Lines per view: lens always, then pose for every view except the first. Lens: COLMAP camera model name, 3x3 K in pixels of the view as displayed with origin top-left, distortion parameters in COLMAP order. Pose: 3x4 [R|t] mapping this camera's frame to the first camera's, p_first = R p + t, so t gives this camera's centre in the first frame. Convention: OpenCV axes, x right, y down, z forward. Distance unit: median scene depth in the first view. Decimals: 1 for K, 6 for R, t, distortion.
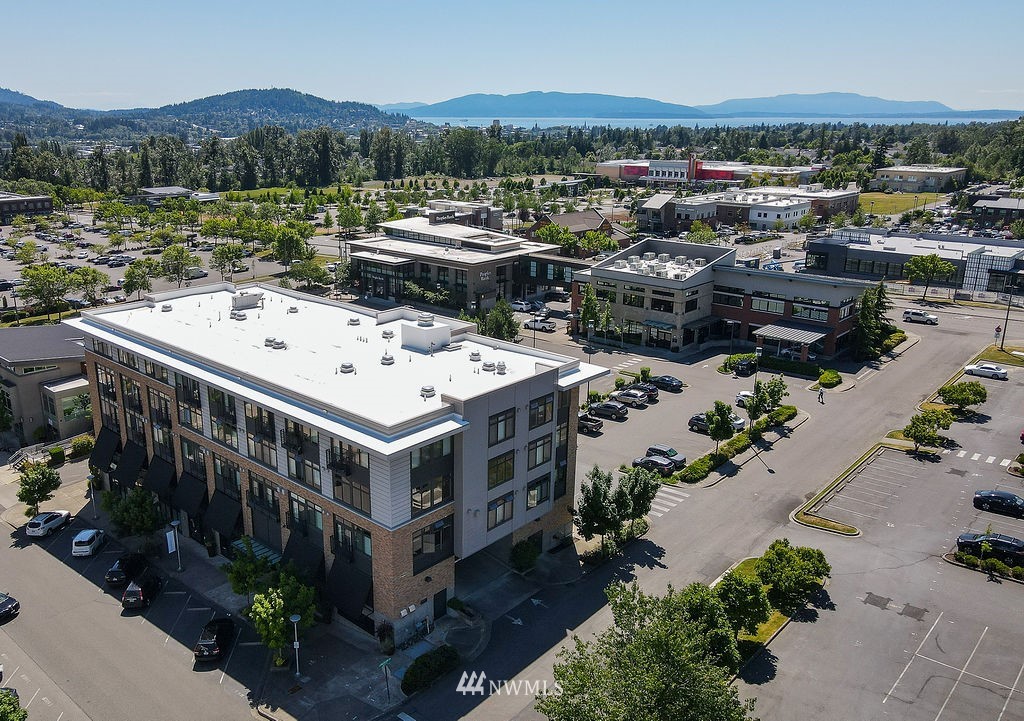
lens RADIAL K [[828.9, 0, 455.8], [0, 828.9, 359.3], [0, 0, 1]] dist [0.006940, 0.007763]
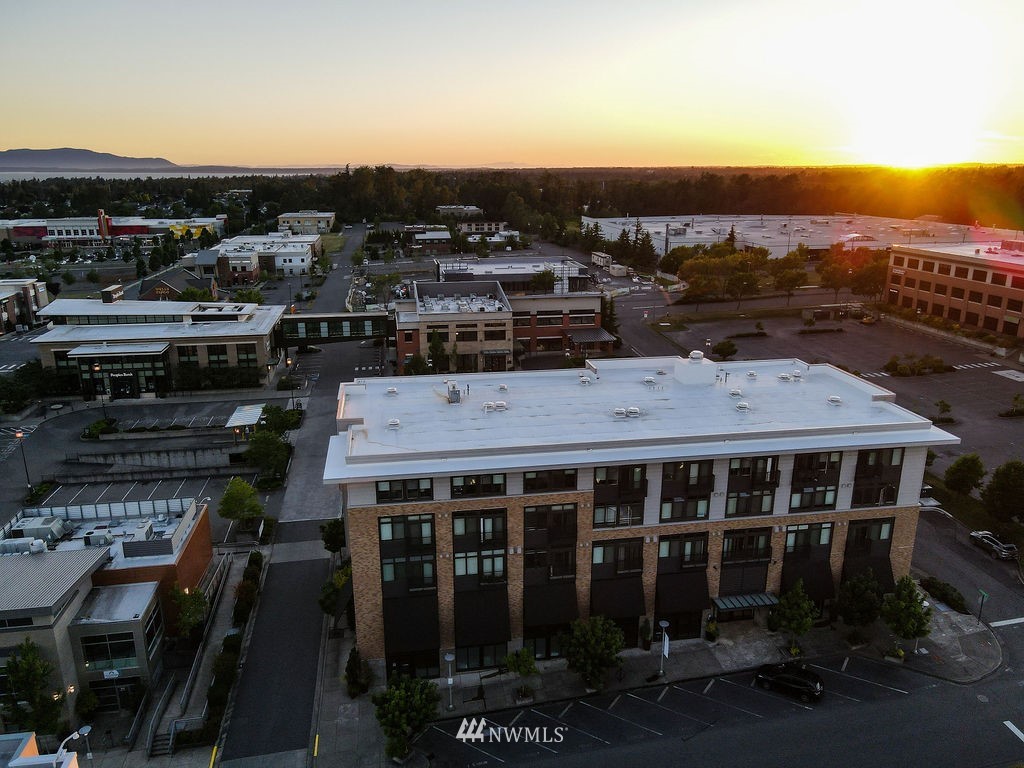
lens RADIAL K [[752.4, 0, 507.9], [0, 752.4, 385.9], [0, 0, 1]] dist [-0.010427, 0.046396]
pose [[0.606382, -0.224837, 0.762725, -0.558461], [0.229894, 0.967801, 0.102519, -0.099419], [-0.761216, 0.113180, 0.638546, 0.315336]]
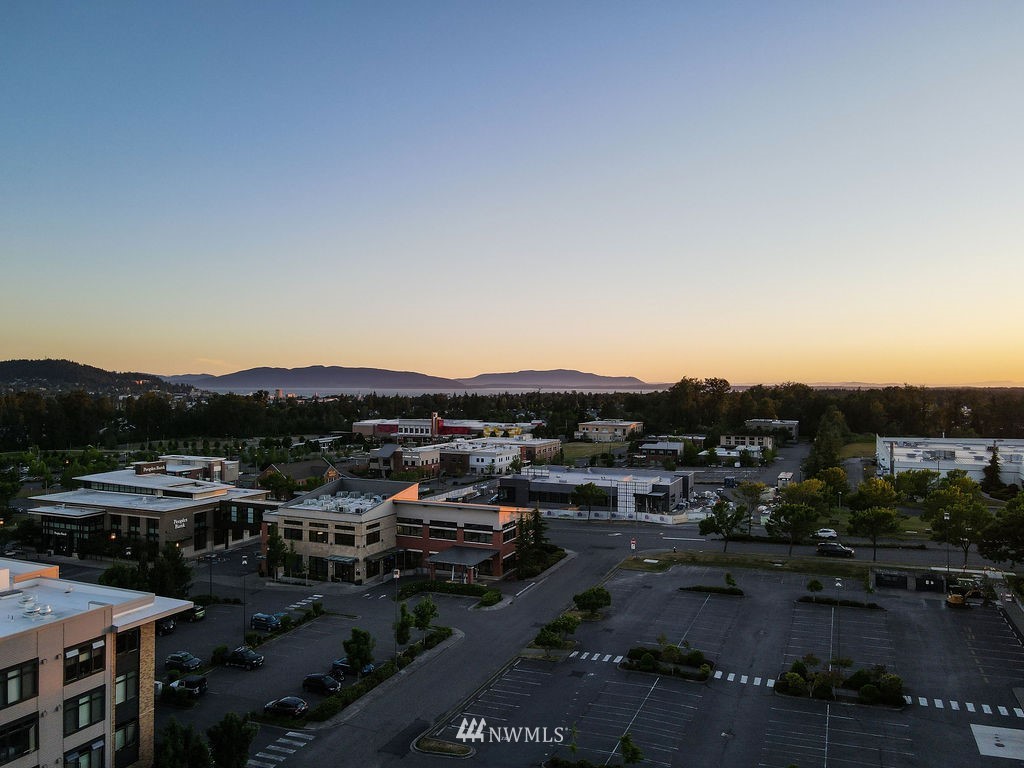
lens RADIAL K [[752.4, 0, 507.9], [0, 752.4, 385.9], [0, 0, 1]] dist [-0.010427, 0.046396]
pose [[0.943261, 0.002095, 0.332047, 0.128249], [0.091925, 0.959250, -0.267189, 0.019870], [-0.319075, 0.282552, 0.904630, 0.034964]]
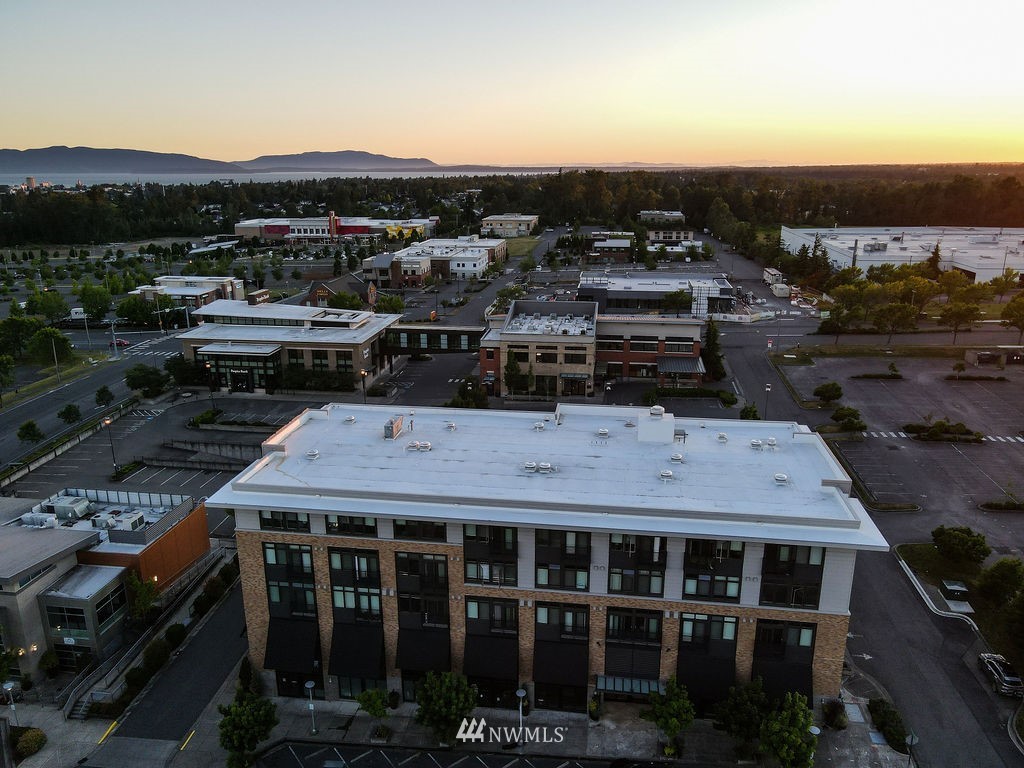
lens RADIAL K [[752.4, 0, 507.9], [0, 752.4, 385.9], [0, 0, 1]] dist [-0.010427, 0.046396]
pose [[0.820100, -0.165905, 0.547642, -0.403654], [0.169589, 0.984519, 0.044293, -0.089204], [-0.546512, 0.056550, 0.835539, 0.176917]]
